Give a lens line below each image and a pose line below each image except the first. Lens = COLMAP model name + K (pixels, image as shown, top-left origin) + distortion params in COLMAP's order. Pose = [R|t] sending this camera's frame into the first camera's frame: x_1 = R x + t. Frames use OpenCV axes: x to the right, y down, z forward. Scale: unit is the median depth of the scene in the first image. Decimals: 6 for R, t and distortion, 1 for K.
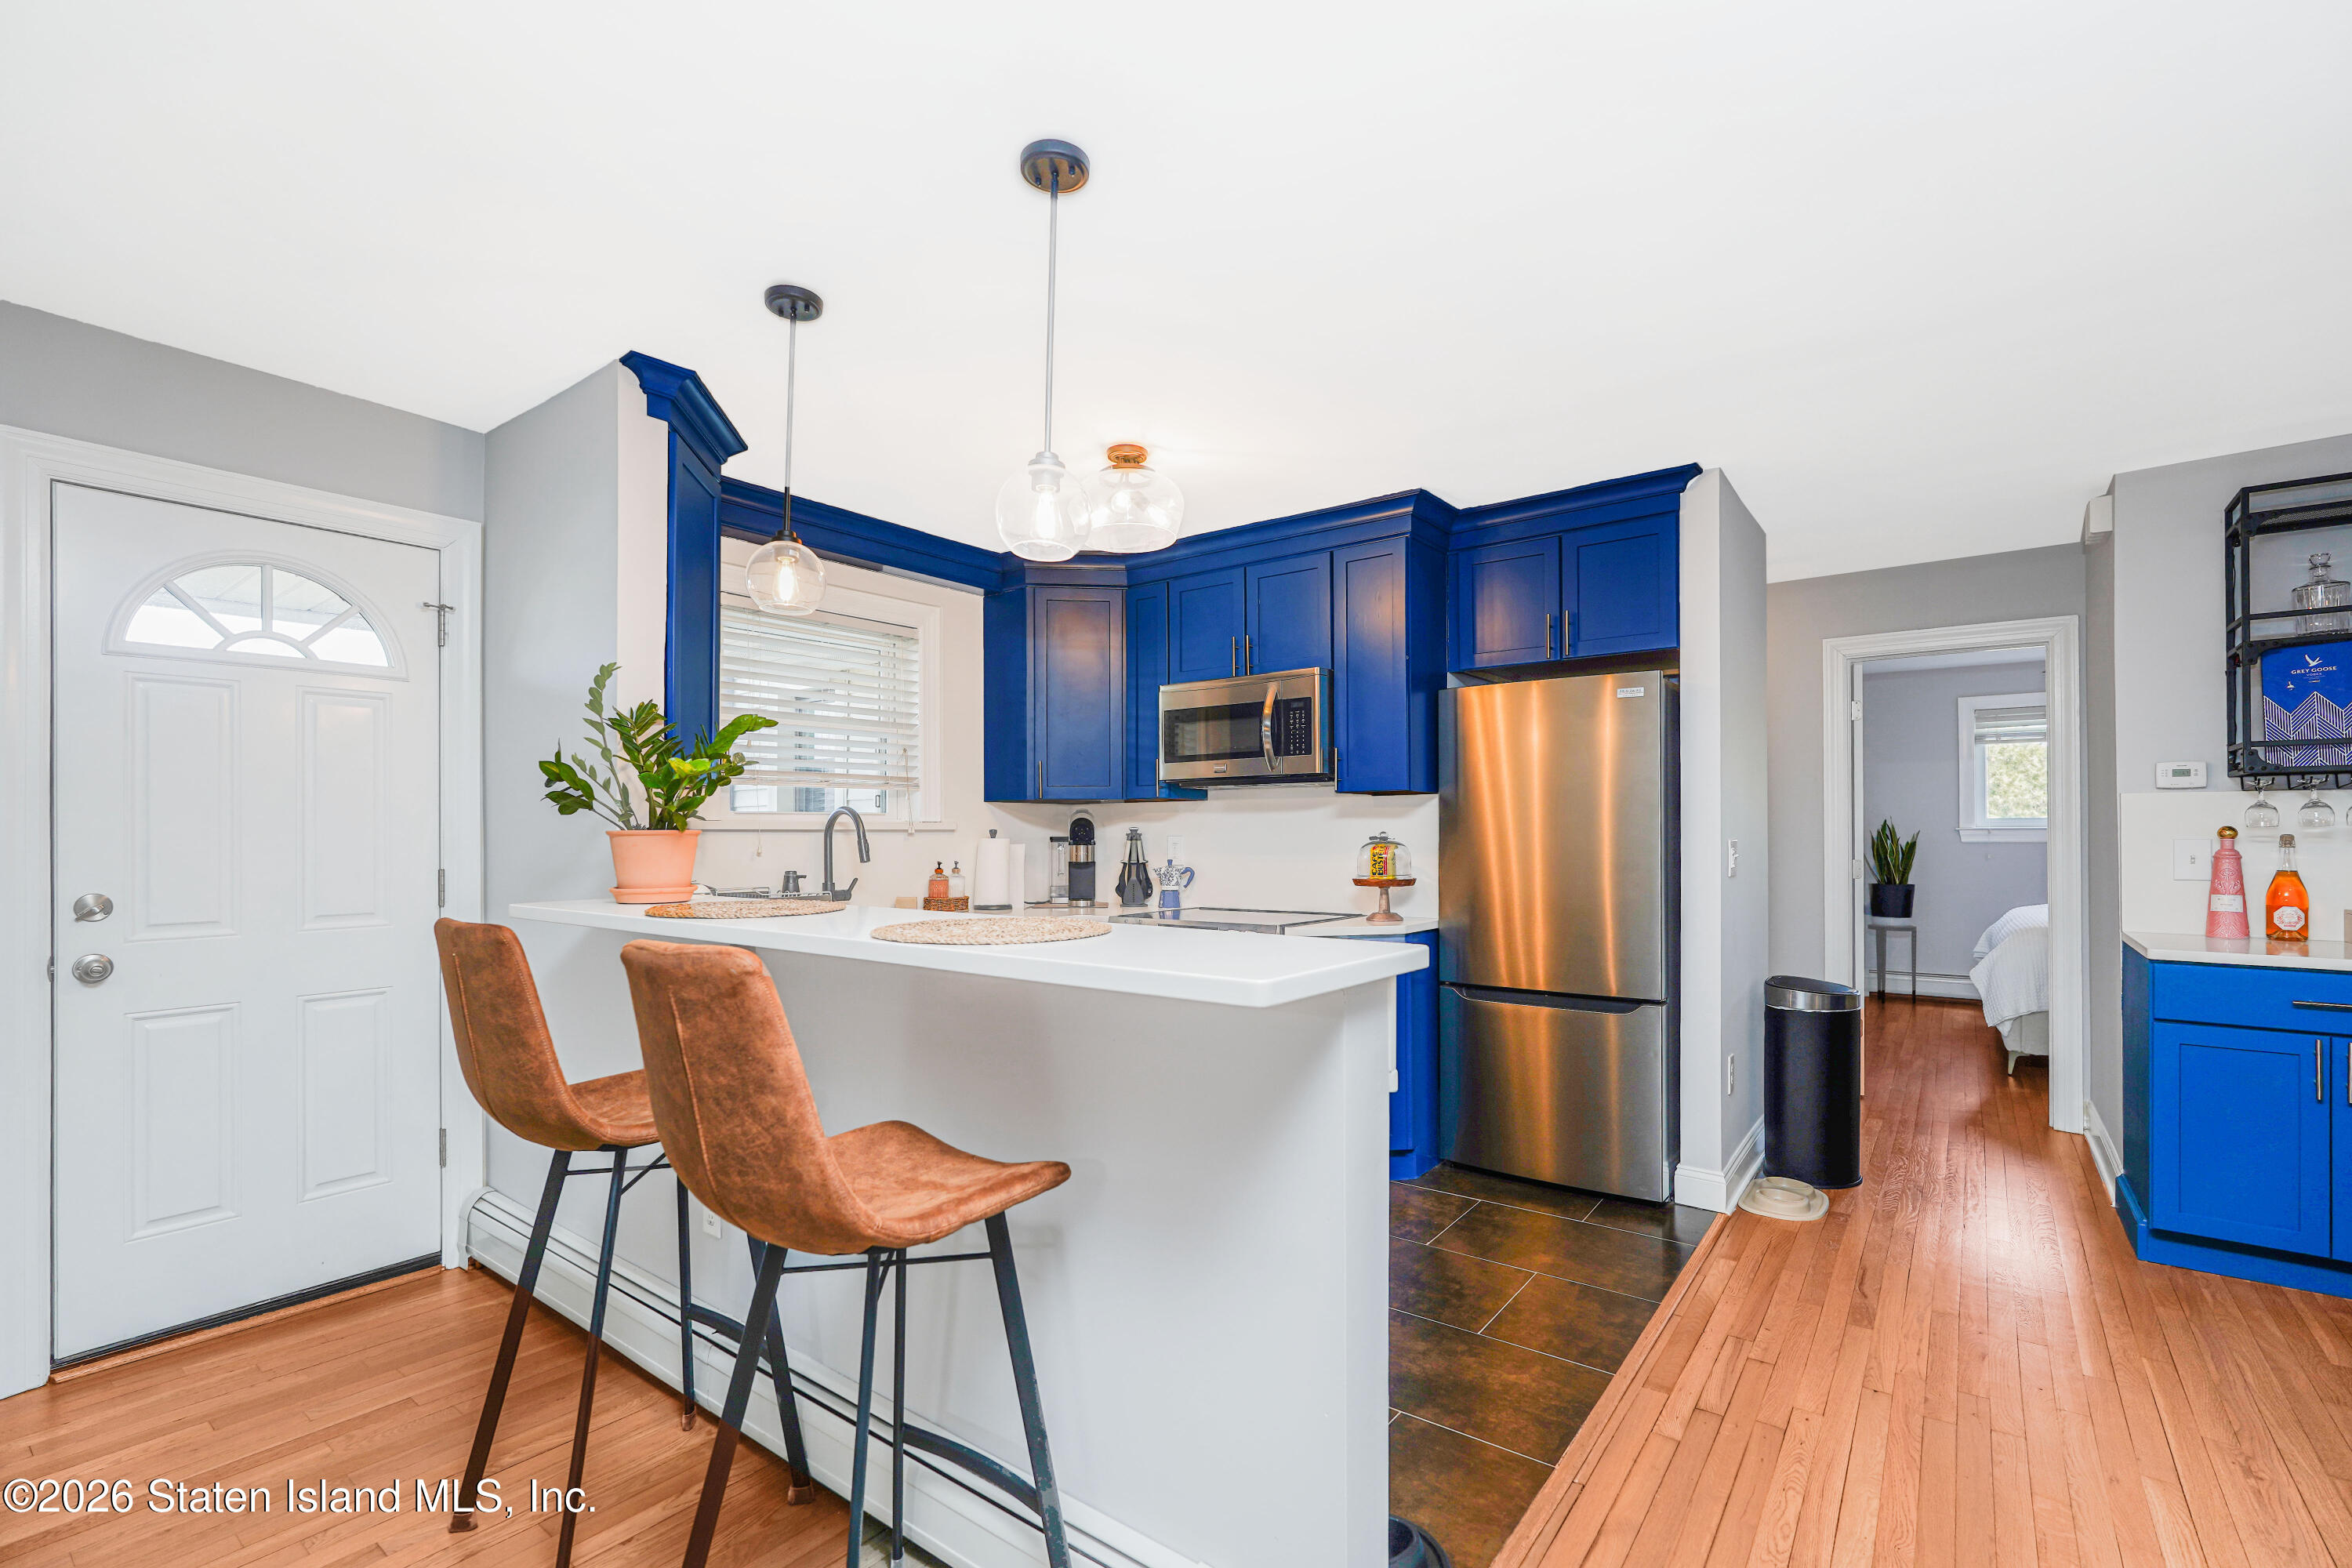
lens RADIAL K [[1049.7, 0, 1186.6], [0, 1049.7, 830.3], [0, 0, 1]] dist [-0.013491, 0.003684]
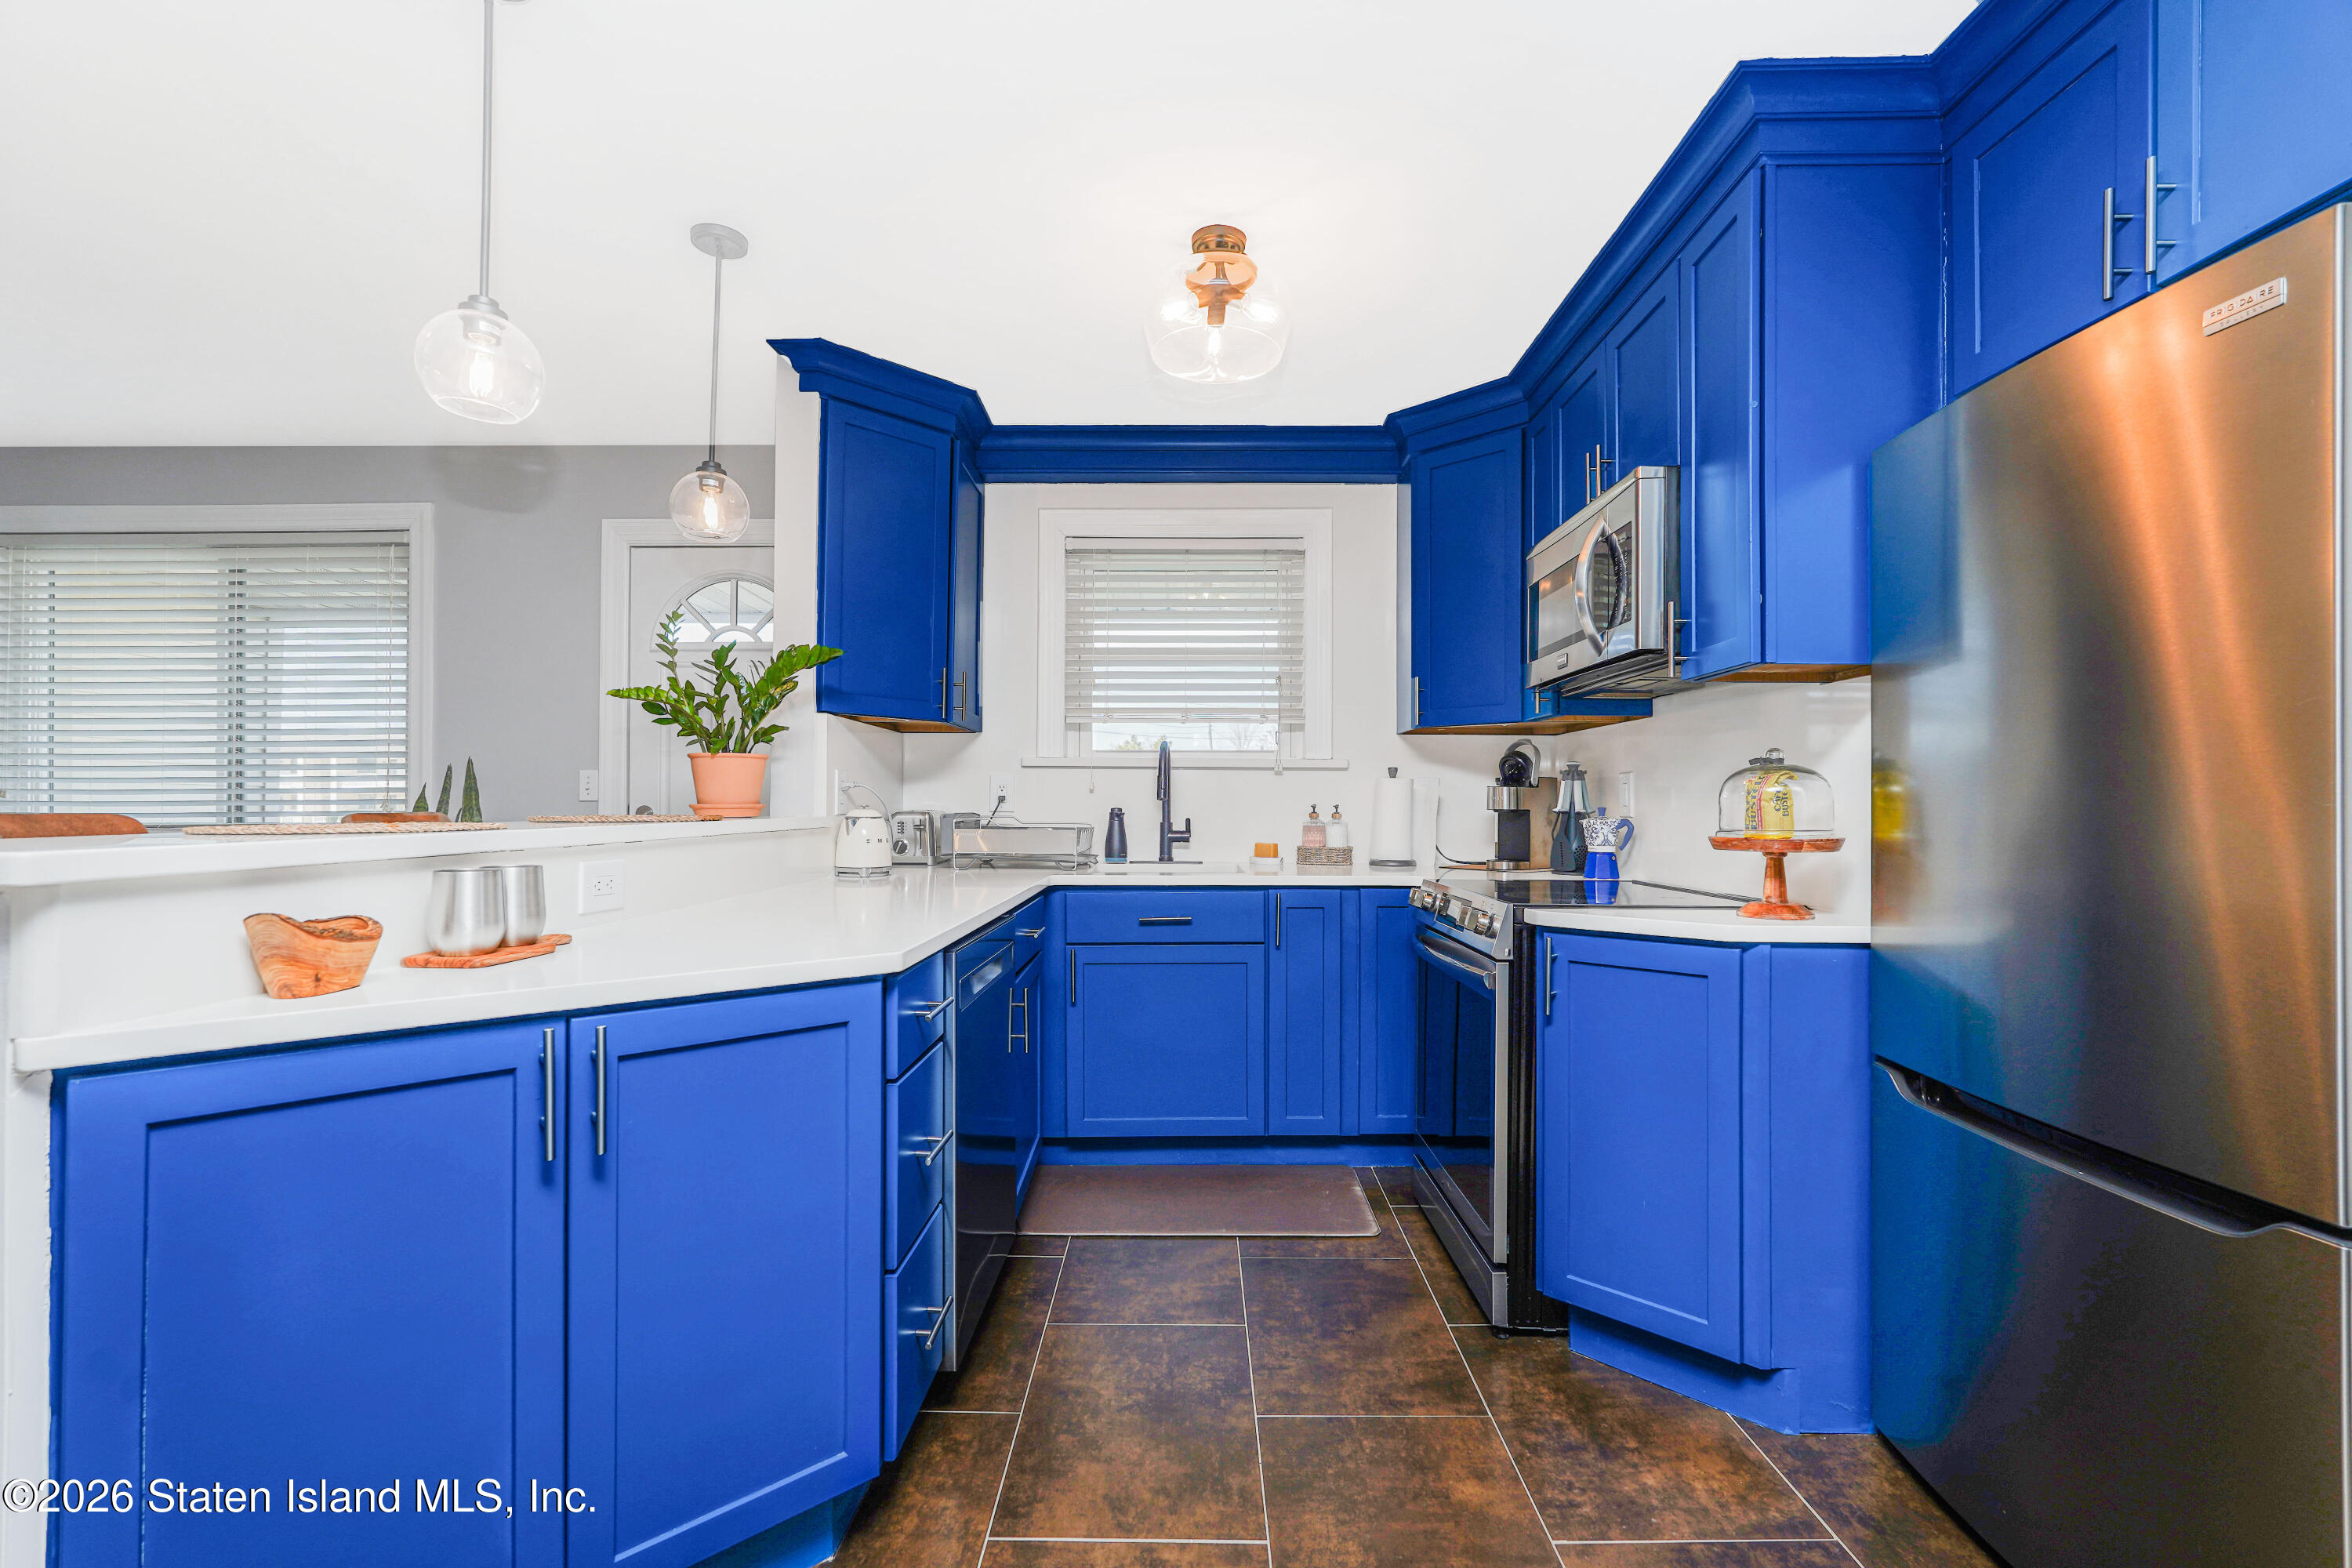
lens RADIAL K [[1049.7, 0, 1174.7], [0, 1049.7, 795.1], [0, 0, 1]] dist [-0.013491, 0.003684]
pose [[0.594585, -0.000707, -0.804033, 0.452179], [-0.005468, 0.999973, -0.004923, 0.031024], [0.804014, 0.007323, 0.594565, 0.465472]]
